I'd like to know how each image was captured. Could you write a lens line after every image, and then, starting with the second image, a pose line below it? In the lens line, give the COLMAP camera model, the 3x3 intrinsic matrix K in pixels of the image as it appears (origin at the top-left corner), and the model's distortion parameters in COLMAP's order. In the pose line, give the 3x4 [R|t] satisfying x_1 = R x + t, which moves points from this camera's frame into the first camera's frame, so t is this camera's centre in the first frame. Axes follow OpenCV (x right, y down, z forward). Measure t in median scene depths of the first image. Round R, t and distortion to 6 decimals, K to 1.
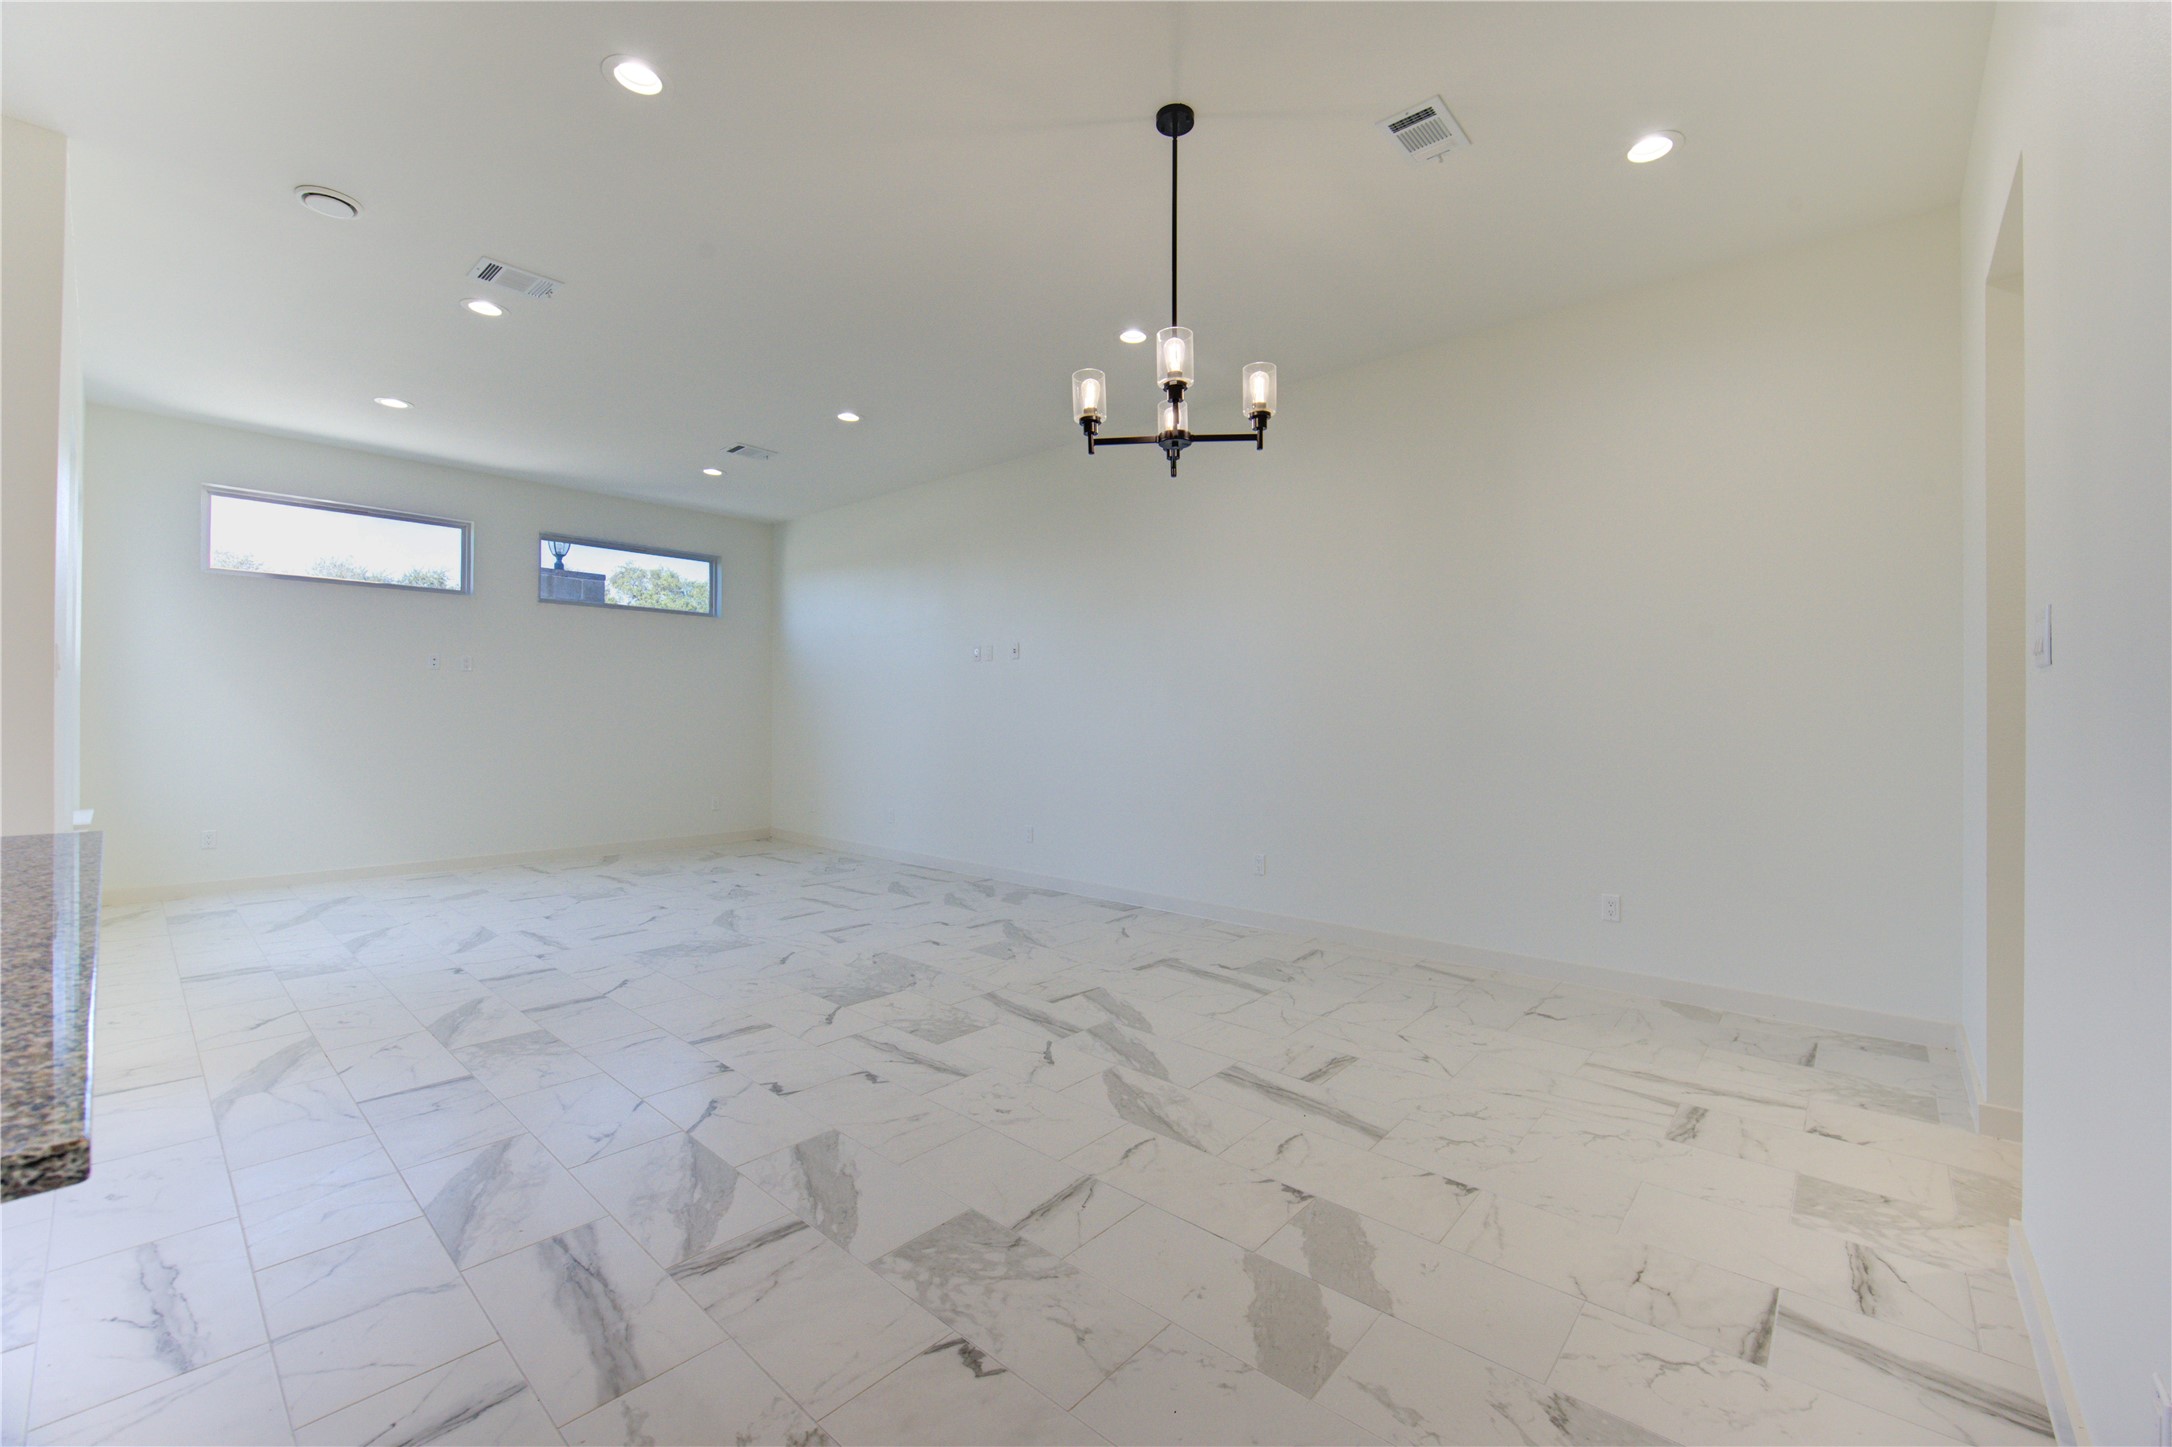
lens RADIAL K [[887.4, 0, 1114.2], [0, 887.4, 719.8], [0, 0, 1]] dist [-0.014008, -0.000875]
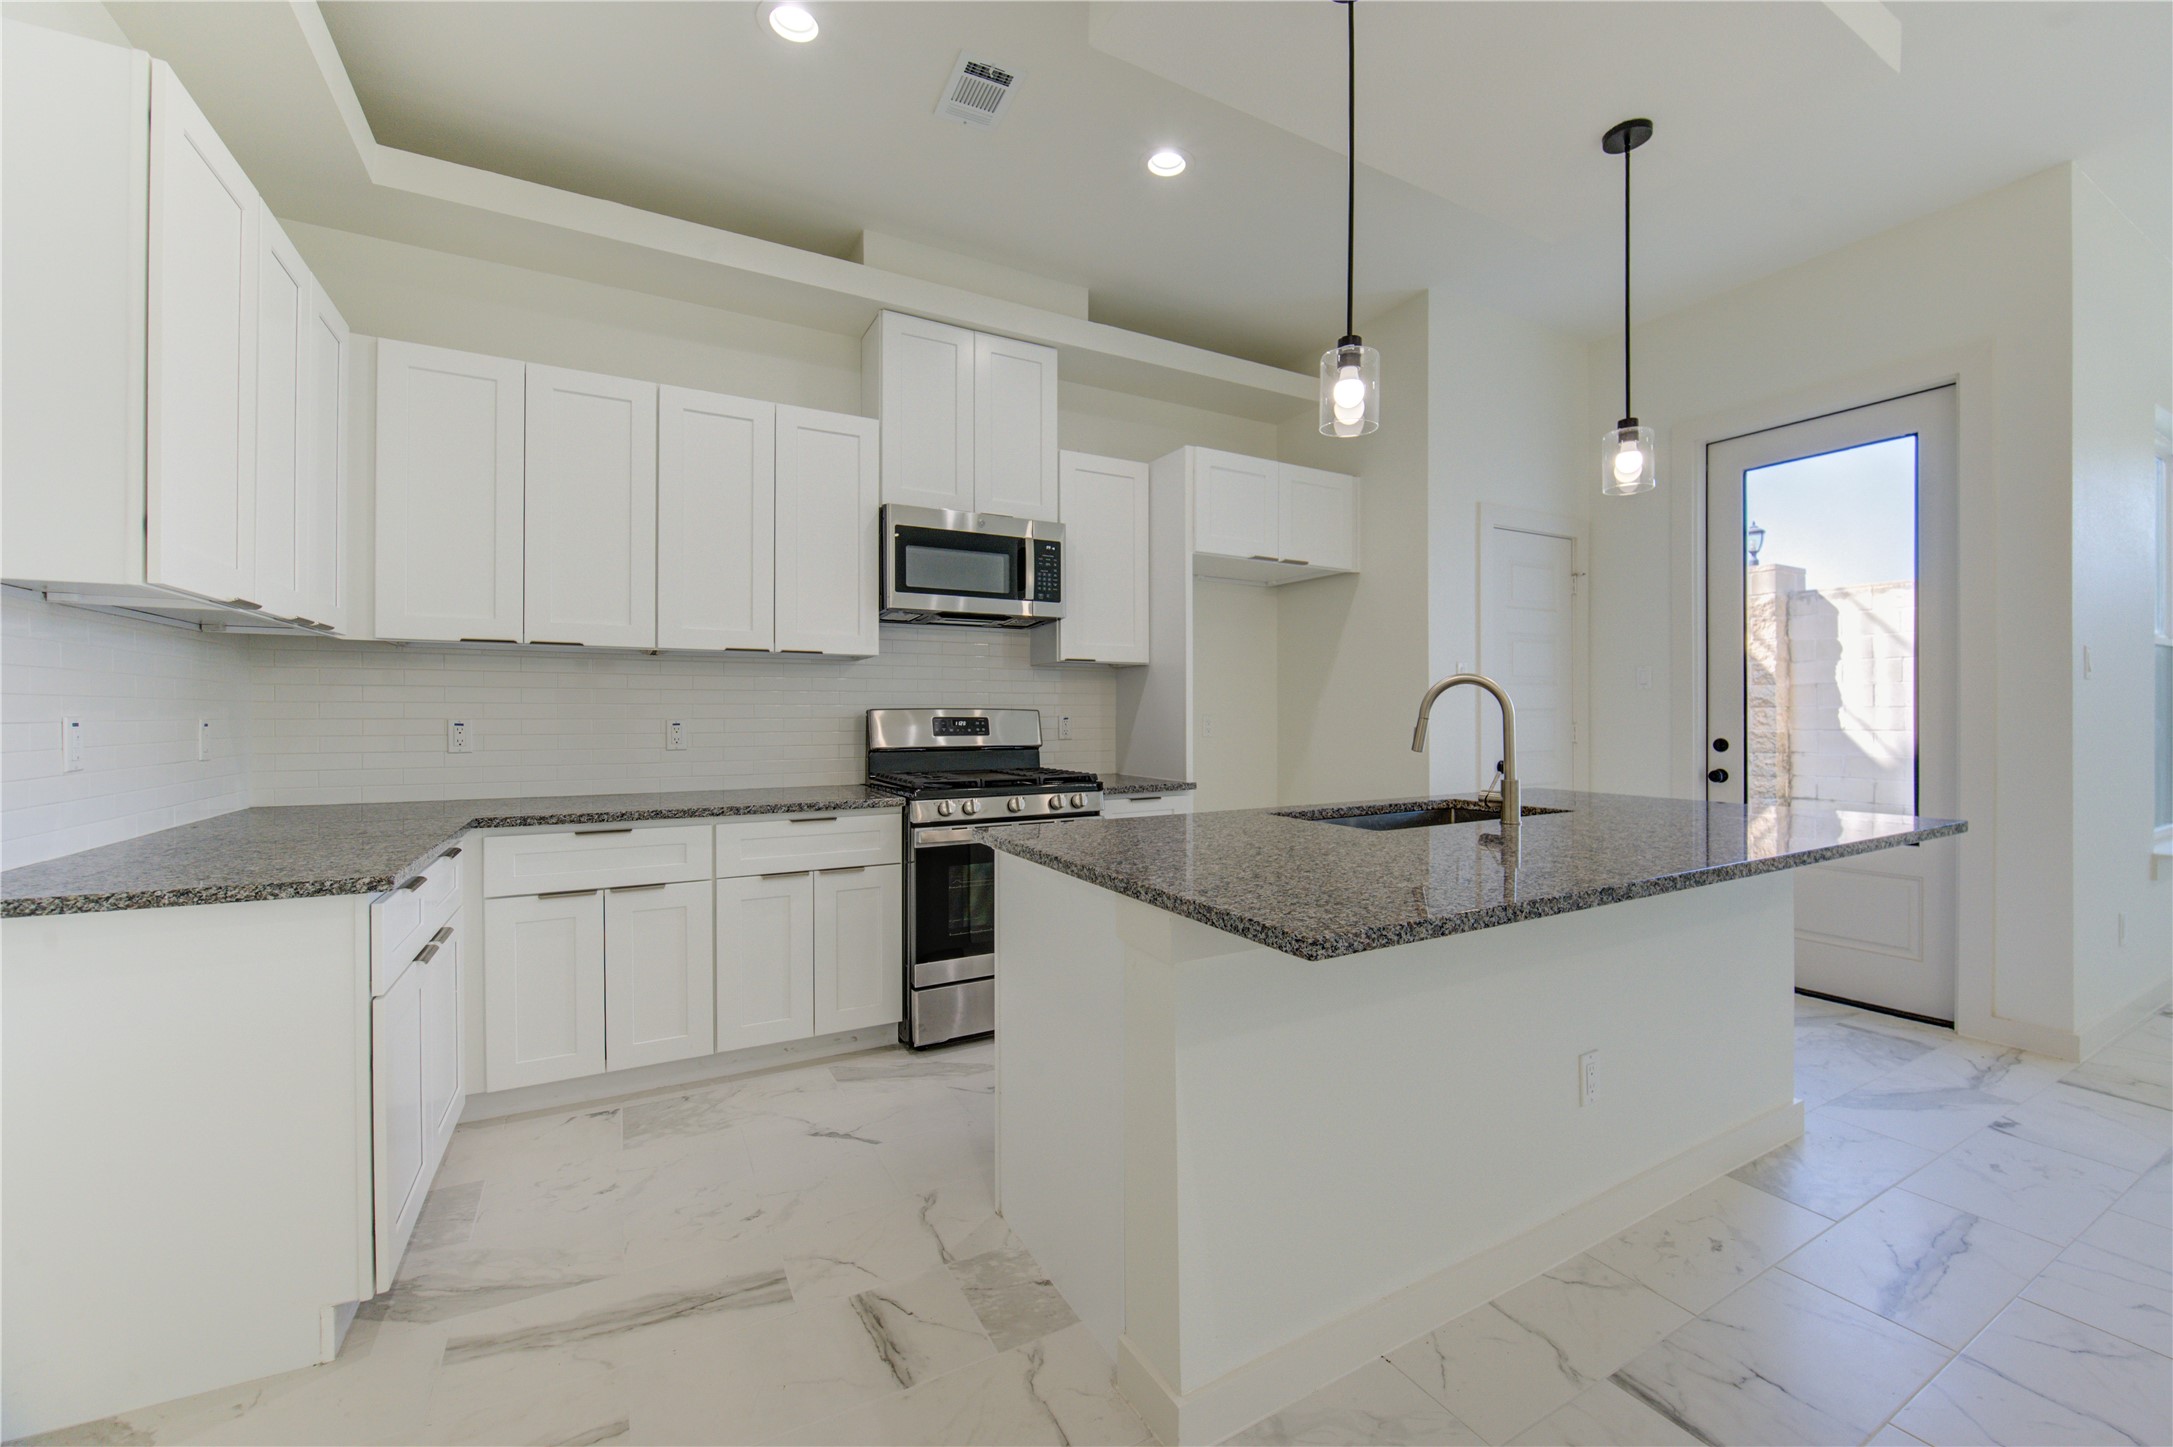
lens RADIAL K [[864.6, 0, 1104.5], [0, 864.6, 719.2], [0, 0, 1]] dist [-0.013424, -0.000647]
pose [[-0.343754, -0.005750, -0.939042, 0.101161], [0.001983, 0.999975, -0.006849, 0.003505], [0.939058, -0.004217, -0.343734, 0.171015]]
